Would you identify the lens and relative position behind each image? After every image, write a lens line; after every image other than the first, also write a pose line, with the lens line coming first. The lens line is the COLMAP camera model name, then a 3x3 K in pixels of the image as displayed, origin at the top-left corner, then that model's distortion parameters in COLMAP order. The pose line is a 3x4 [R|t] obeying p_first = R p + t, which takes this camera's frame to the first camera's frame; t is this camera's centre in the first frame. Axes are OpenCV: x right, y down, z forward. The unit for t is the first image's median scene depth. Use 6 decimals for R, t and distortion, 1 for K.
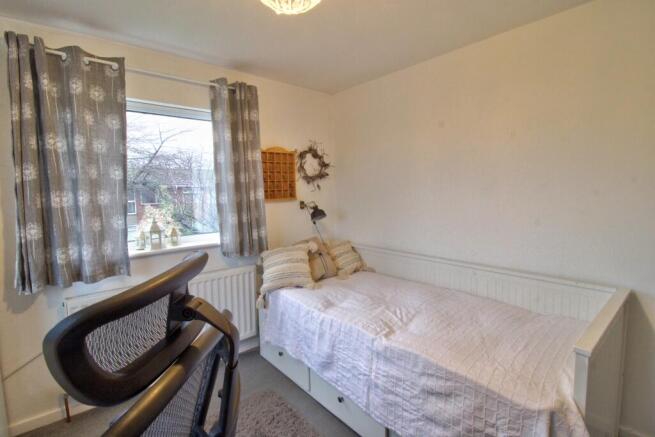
lens RADIAL K [[304.1, 0, 326.6], [0, 304.1, 212.9], [0, 0, 1]] dist [0.002038, -0.013045]
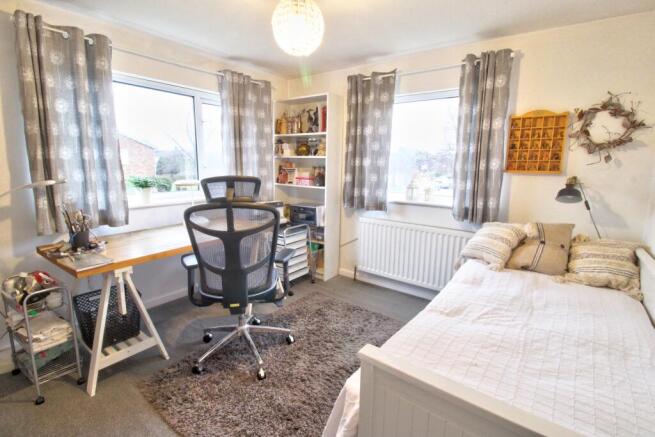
lens RADIAL K [[304.1, 0, 326.6], [0, 304.1, 212.9], [0, 0, 1]] dist [0.002038, -0.013045]
pose [[0.207453, 0.181139, -0.961328, 0.605453], [-0.098204, 0.981599, 0.163767, -0.014670], [0.973303, 0.060432, 0.221425, 0.263194]]
